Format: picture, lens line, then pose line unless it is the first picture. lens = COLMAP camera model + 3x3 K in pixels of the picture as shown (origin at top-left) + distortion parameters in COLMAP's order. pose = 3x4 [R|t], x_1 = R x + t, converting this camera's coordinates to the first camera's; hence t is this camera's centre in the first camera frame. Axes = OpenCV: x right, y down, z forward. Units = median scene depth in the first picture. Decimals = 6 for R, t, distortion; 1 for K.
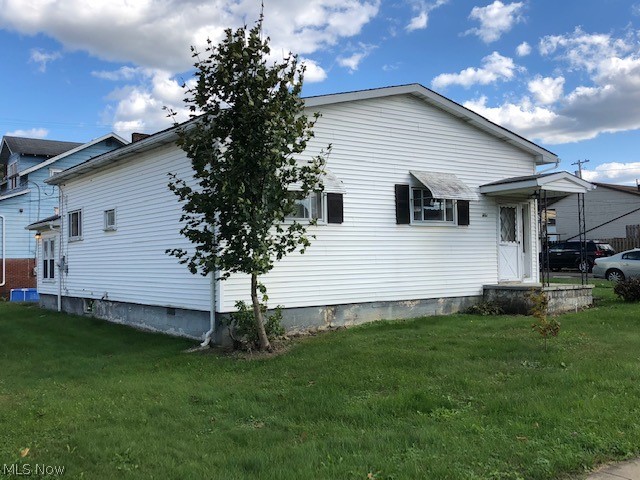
lens RADIAL K [[651.6, 0, 321.5], [0, 651.6, 241.4], [0, 0, 1]] dist [0.073256, 0.000000]
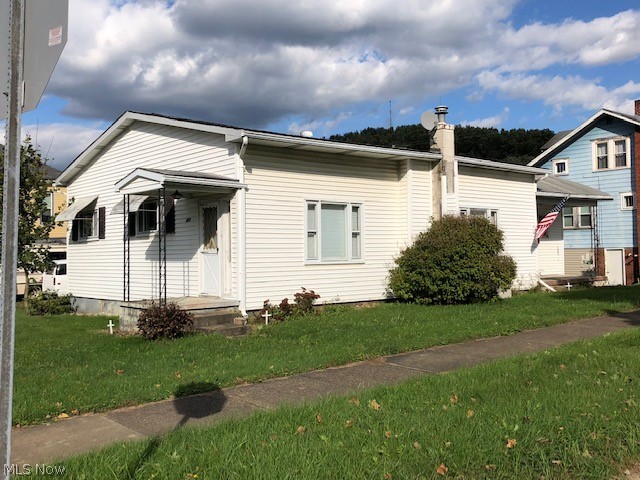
lens RADIAL K [[651.6, 0, 318.8], [0, 651.6, 238.6], [0, 0, 1]] dist [0.073256, 0.000000]
pose [[0.079873, -0.007896, -0.996774, 1.299999], [0.044139, 0.999016, -0.004377, -0.002676], [0.995827, -0.043647, 0.080143, 1.229409]]
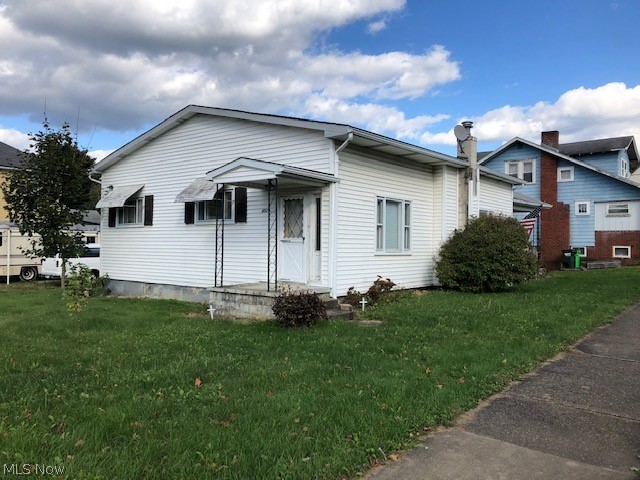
lens RADIAL K [[525.8, 0, 320.8], [0, 525.8, 240.3], [0, 0, 1]] dist [0.039471, -0.025553]
pose [[0.265887, 0.010736, -0.963945, 1.133063], [0.014327, 0.999784, 0.015087, -0.007260], [0.963898, -0.017822, 0.265675, 0.969638]]
